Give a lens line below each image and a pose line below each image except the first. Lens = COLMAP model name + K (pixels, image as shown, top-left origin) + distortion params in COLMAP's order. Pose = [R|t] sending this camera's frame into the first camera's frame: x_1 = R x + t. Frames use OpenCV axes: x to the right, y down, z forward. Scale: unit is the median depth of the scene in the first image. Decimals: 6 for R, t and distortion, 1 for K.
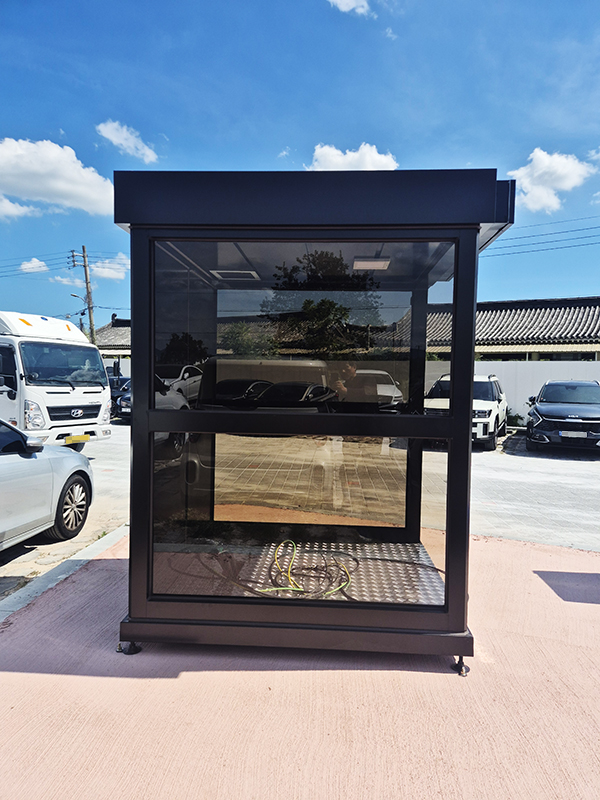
lens RADIAL K [[535.4, 0, 302.3], [0, 535.4, 400.8], [0, 0, 1]] dist [0.069971, -0.050178]
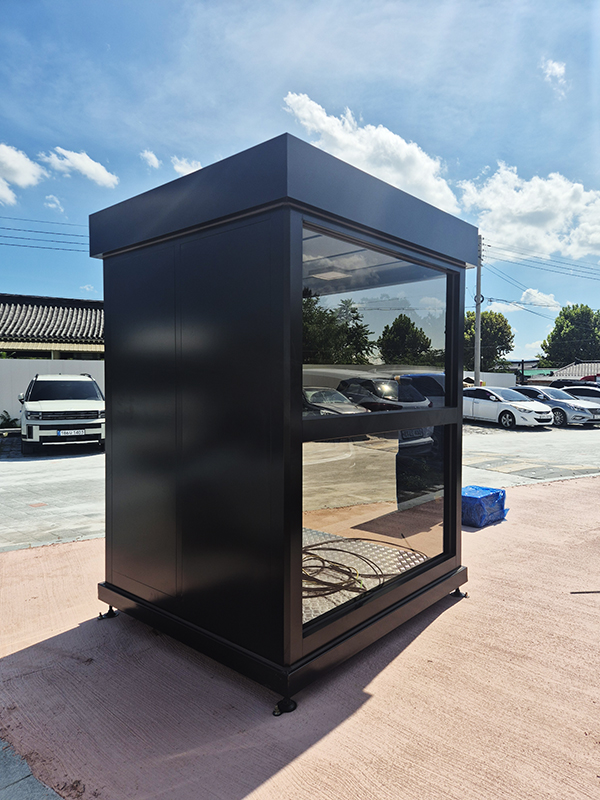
lens RADIAL K [[535.4, 0, 302.3], [0, 535.4, 400.8], [0, 0, 1]] dist [0.069971, -0.050178]
pose [[0.616085, -0.044098, 0.786445, -0.649357], [0.041902, 0.998853, 0.023183, -0.021333], [-0.786565, 0.018671, 0.617226, 0.313526]]
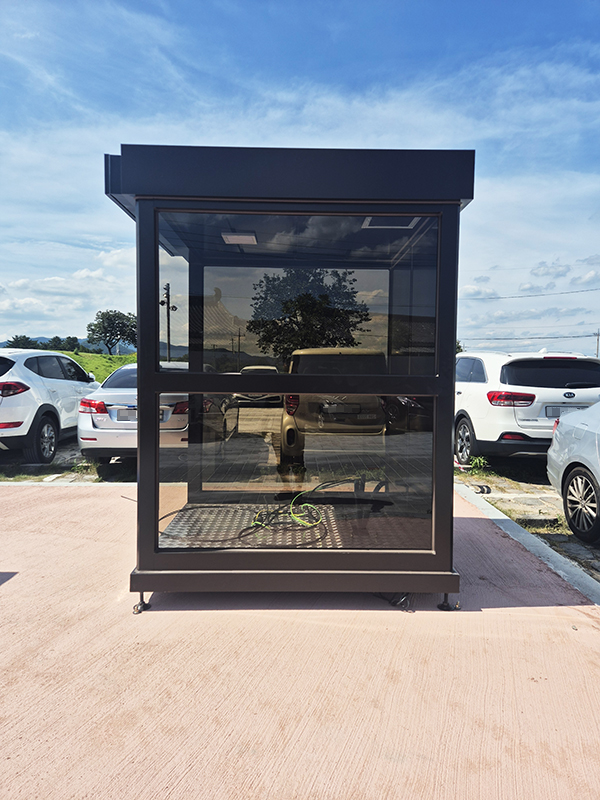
lens RADIAL K [[537.4, 0, 301.7], [0, 537.4, 392.6], [0, 0, 1]] dist [0.071837, -0.055237]
pose [[-0.996266, -0.025679, -0.082436, 0.068620], [-0.031743, 0.996819, 0.073110, -0.026695], [0.080296, 0.075454, -0.993911, 1.752101]]
